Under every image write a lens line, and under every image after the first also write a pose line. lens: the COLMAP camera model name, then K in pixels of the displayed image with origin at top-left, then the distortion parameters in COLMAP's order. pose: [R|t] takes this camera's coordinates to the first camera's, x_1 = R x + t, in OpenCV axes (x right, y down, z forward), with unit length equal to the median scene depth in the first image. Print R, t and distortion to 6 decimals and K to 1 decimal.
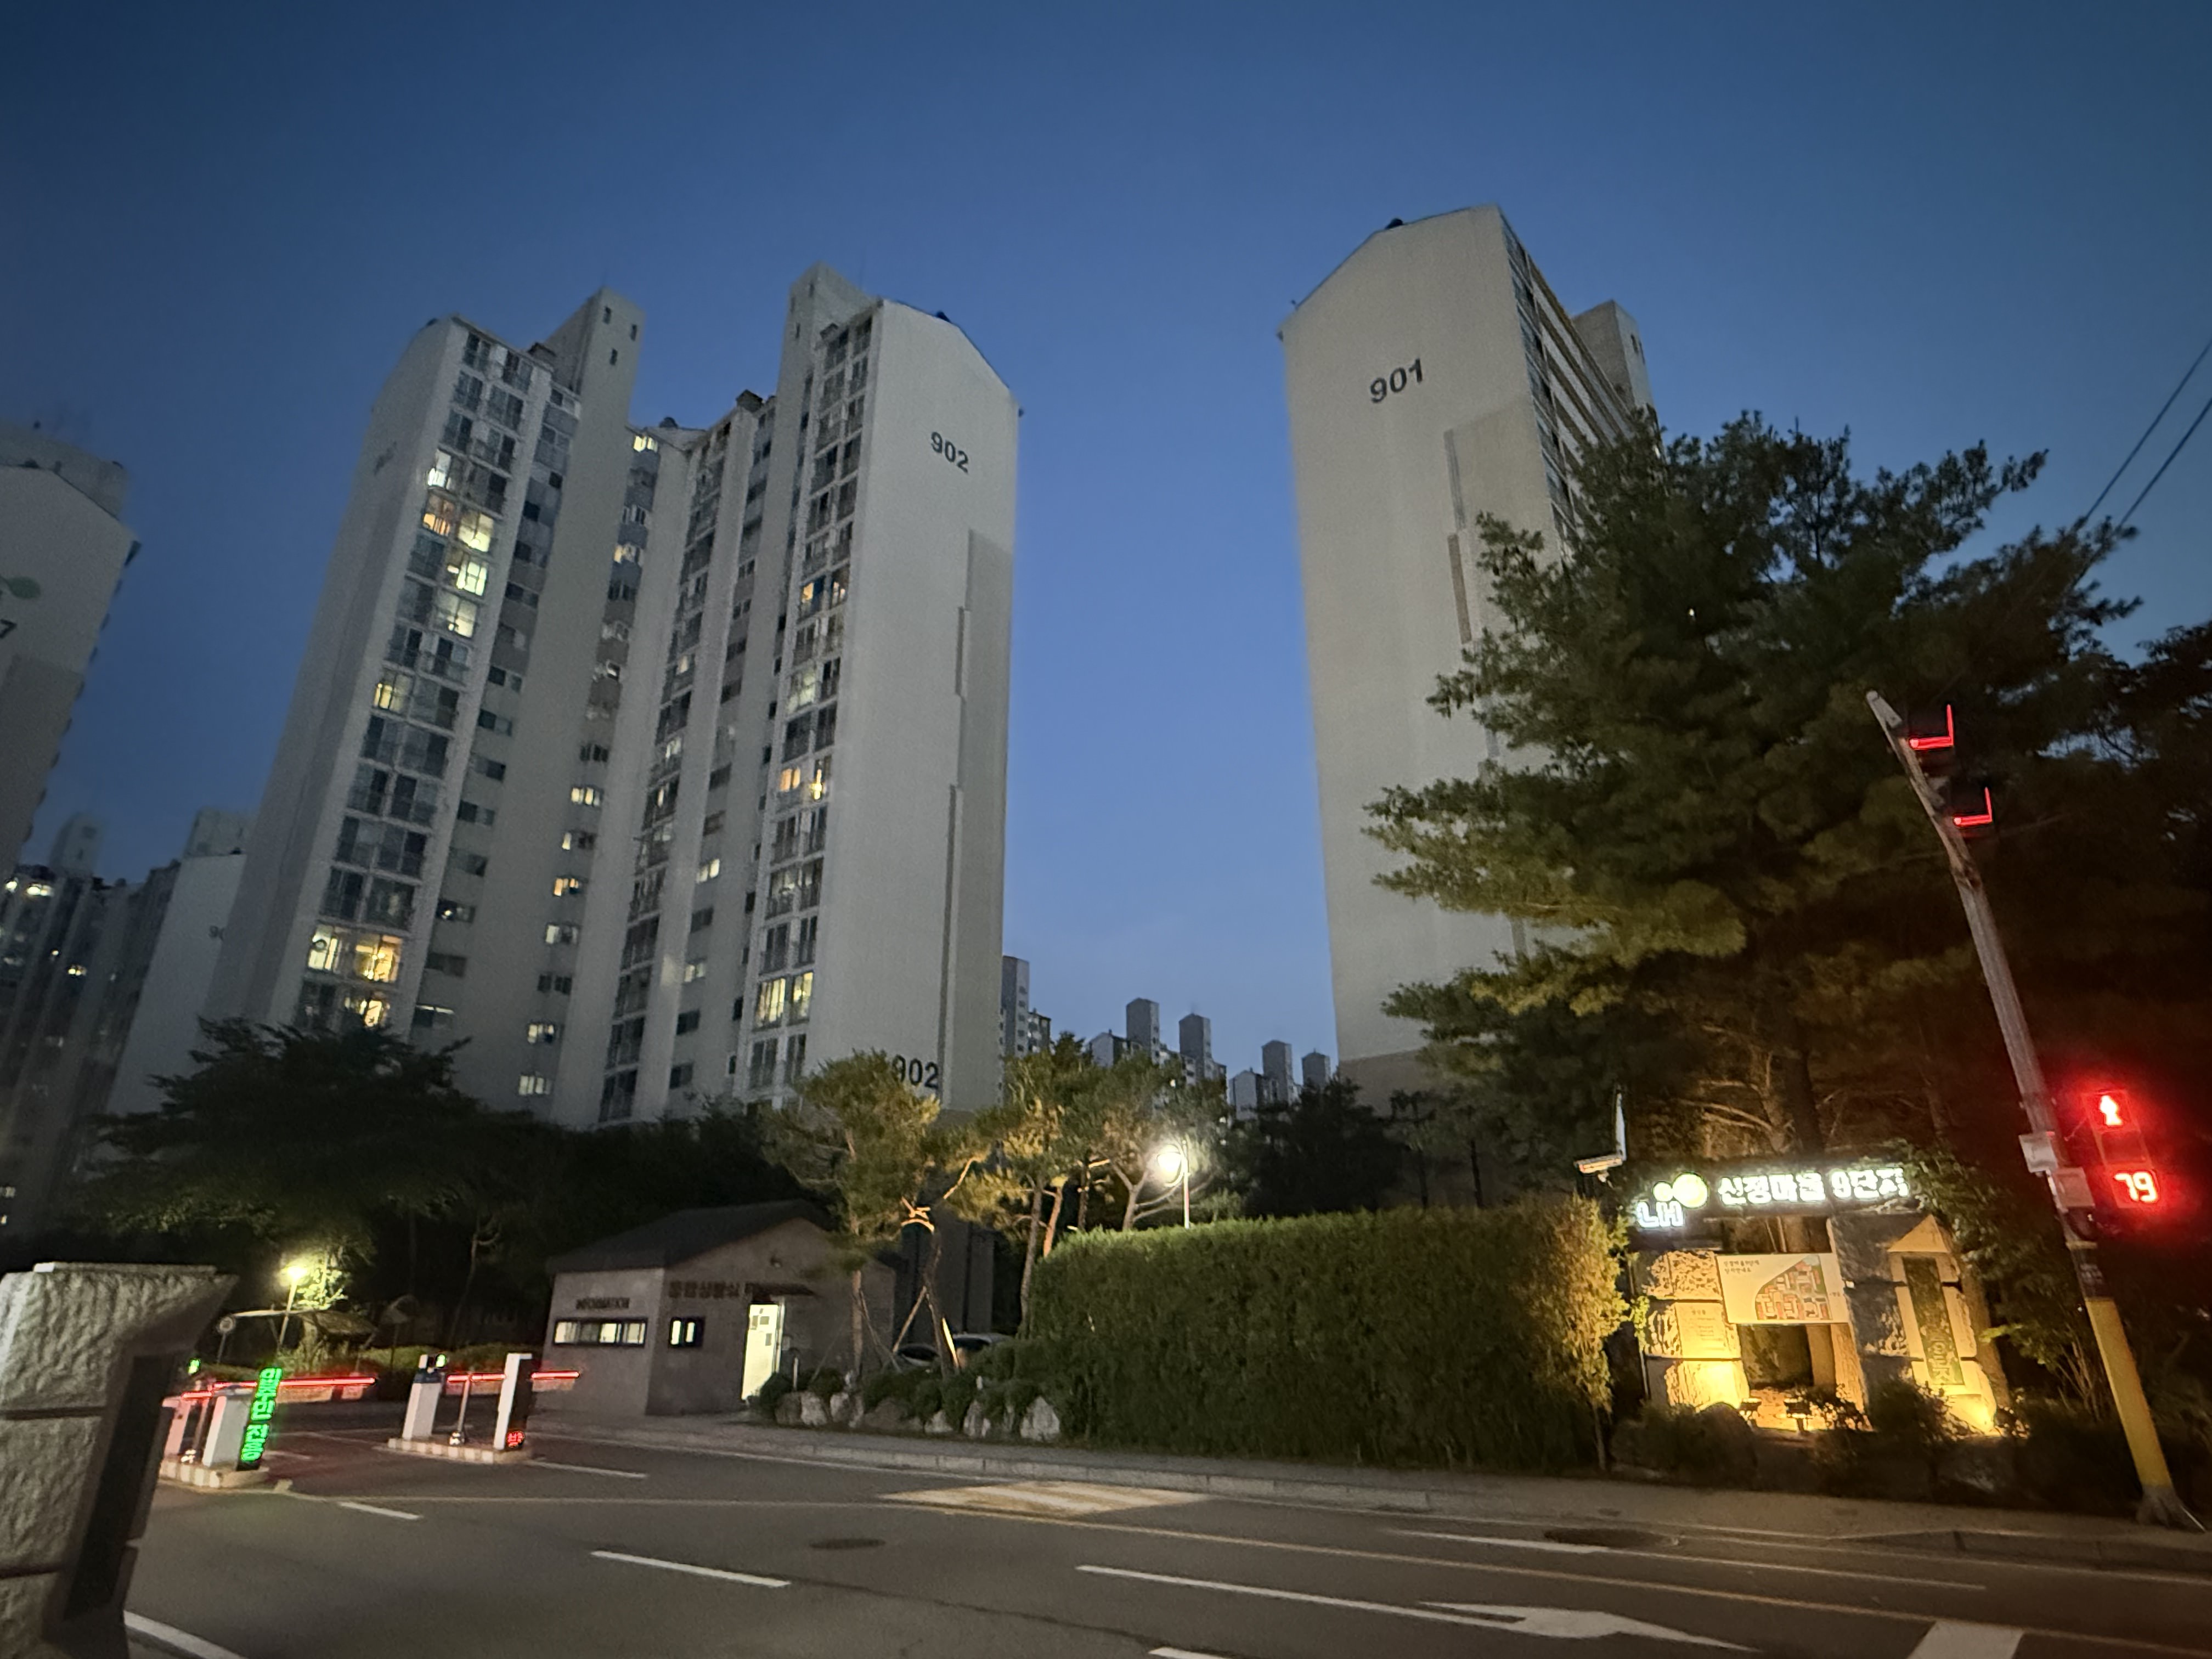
lens RADIAL K [[1214.6, 0, 1101.8], [0, 1214.6, 825.8], [0, 0, 1]] dist [-0.001048, -0.000060]
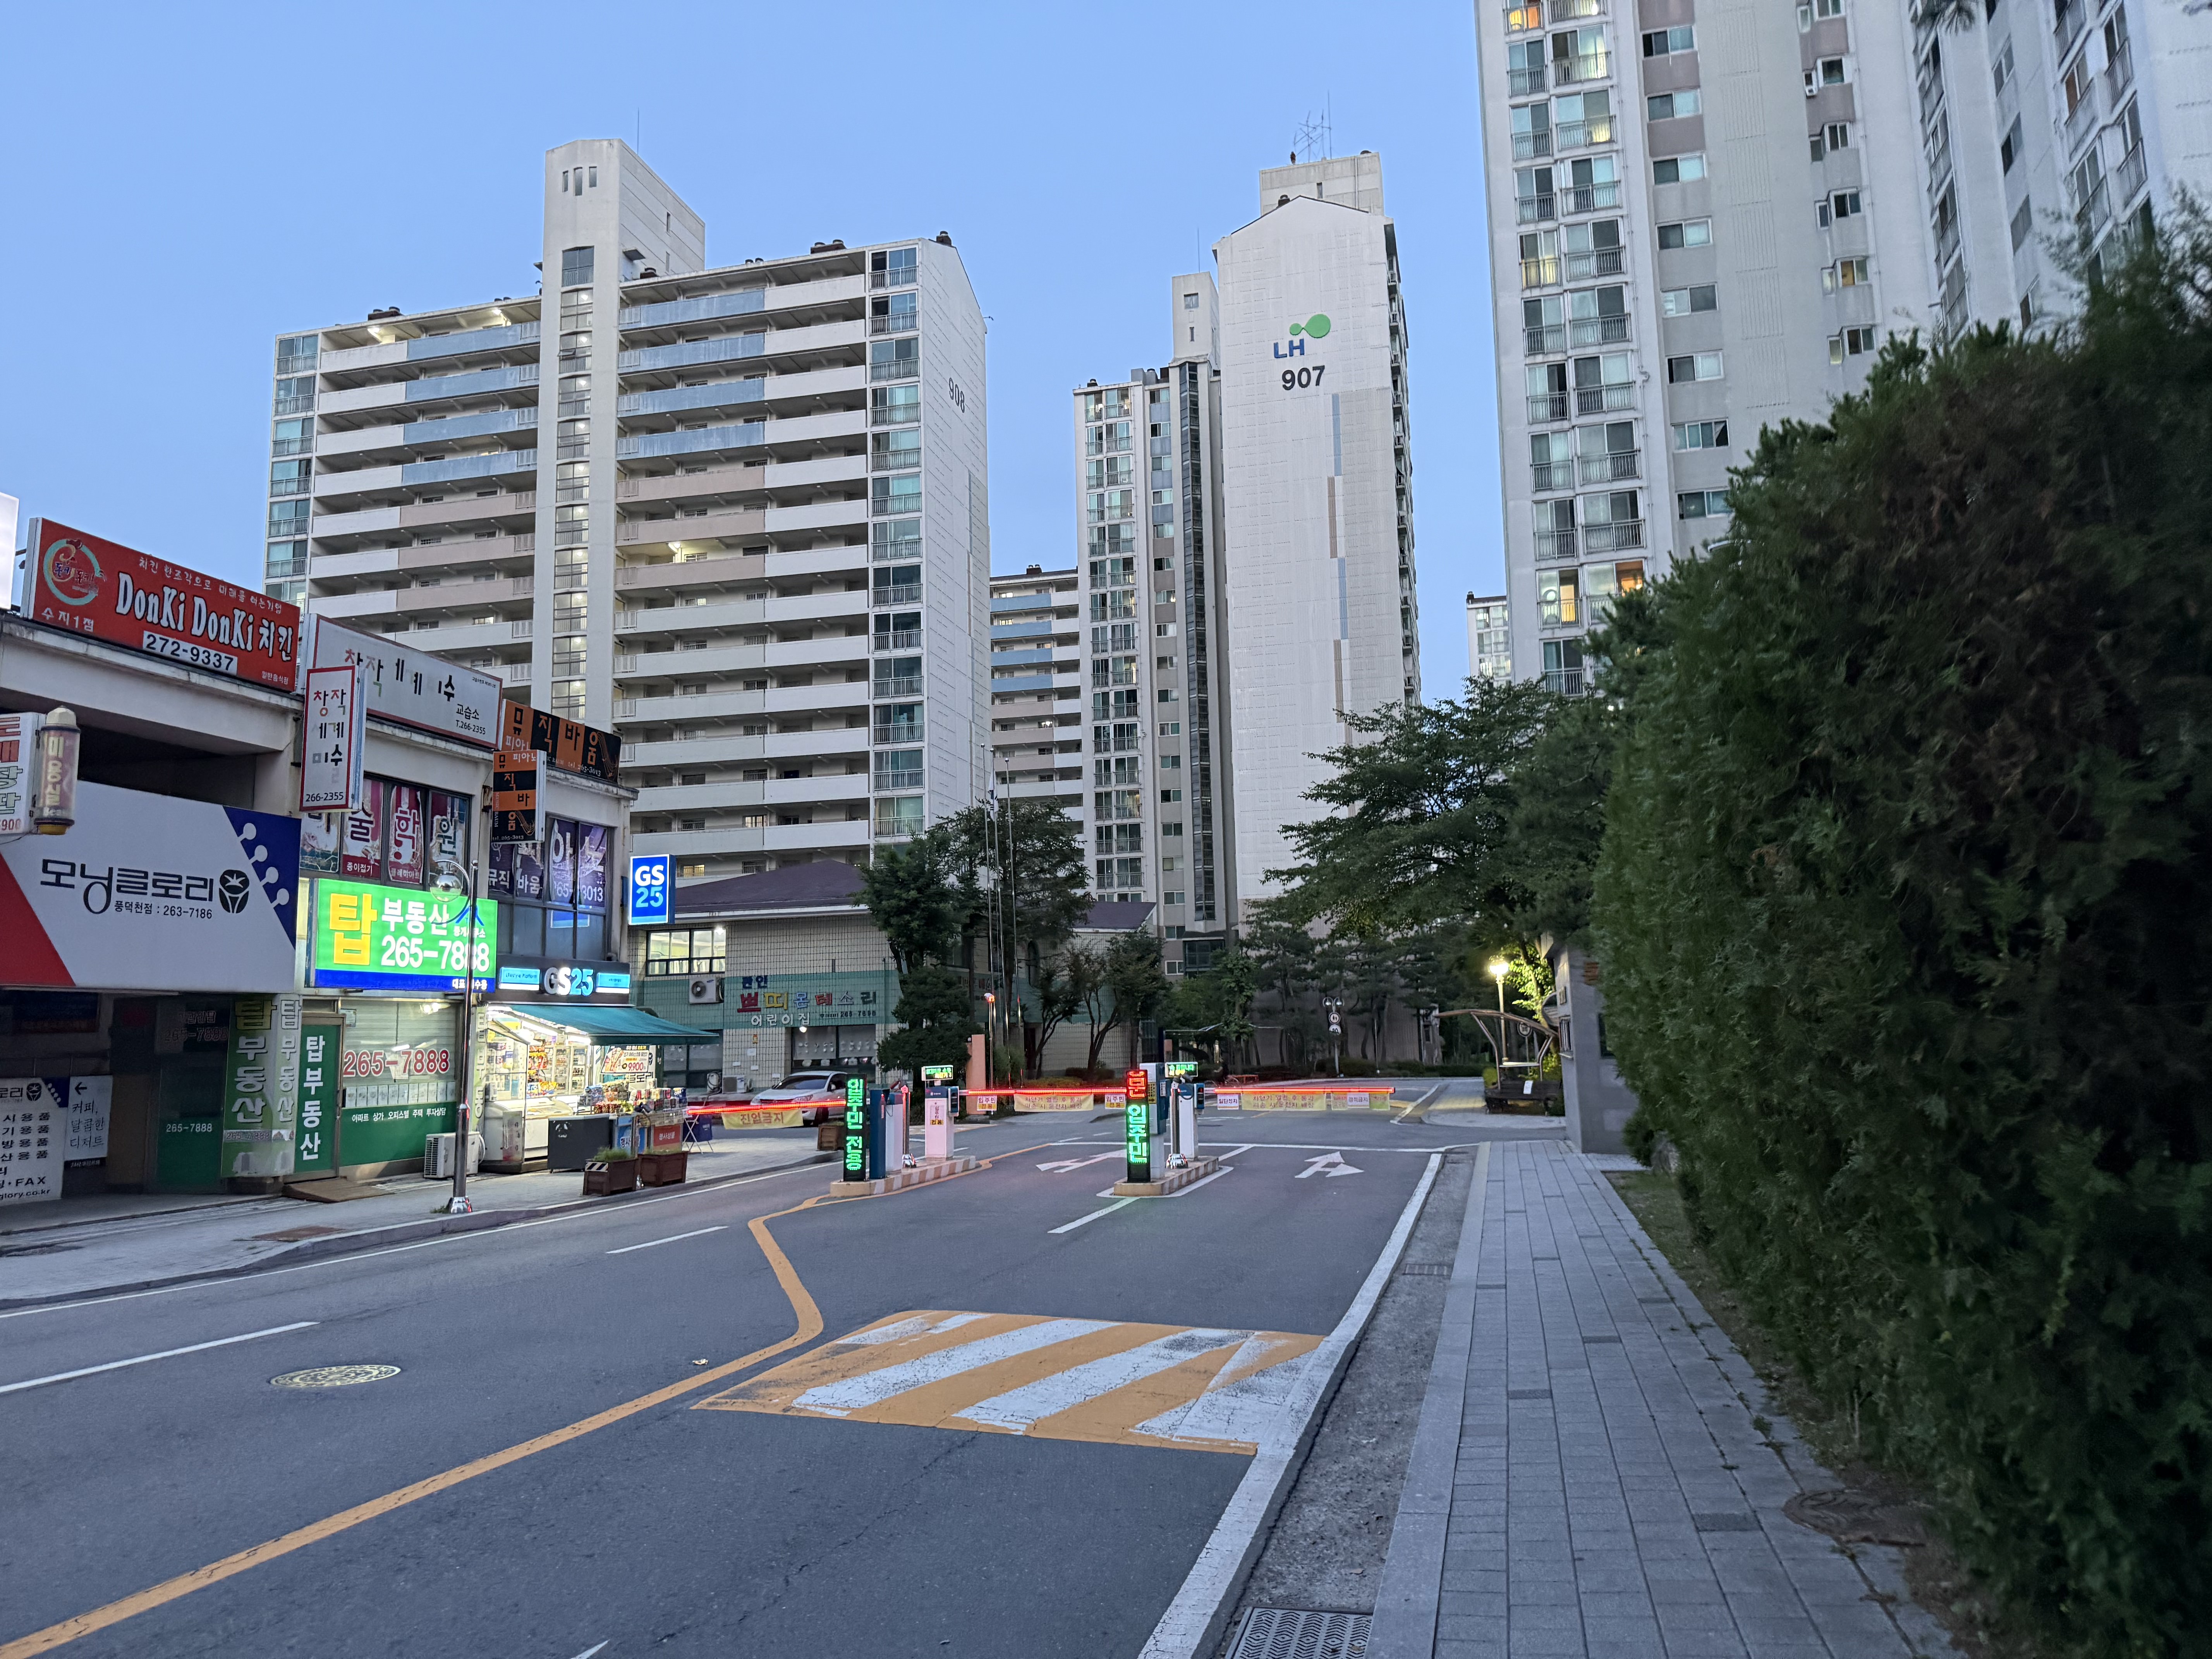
lens RADIAL K [[1564.7, 0, 1103.2], [0, 1564.7, 832.4], [0, 0, 1]] dist [0.006499, 0.000784]
pose [[0.430565, -0.125218, -0.893831, 0.139069], [0.361931, 0.931171, 0.043895, 0.082371], [0.826813, -0.342405, 0.446250, 0.196314]]
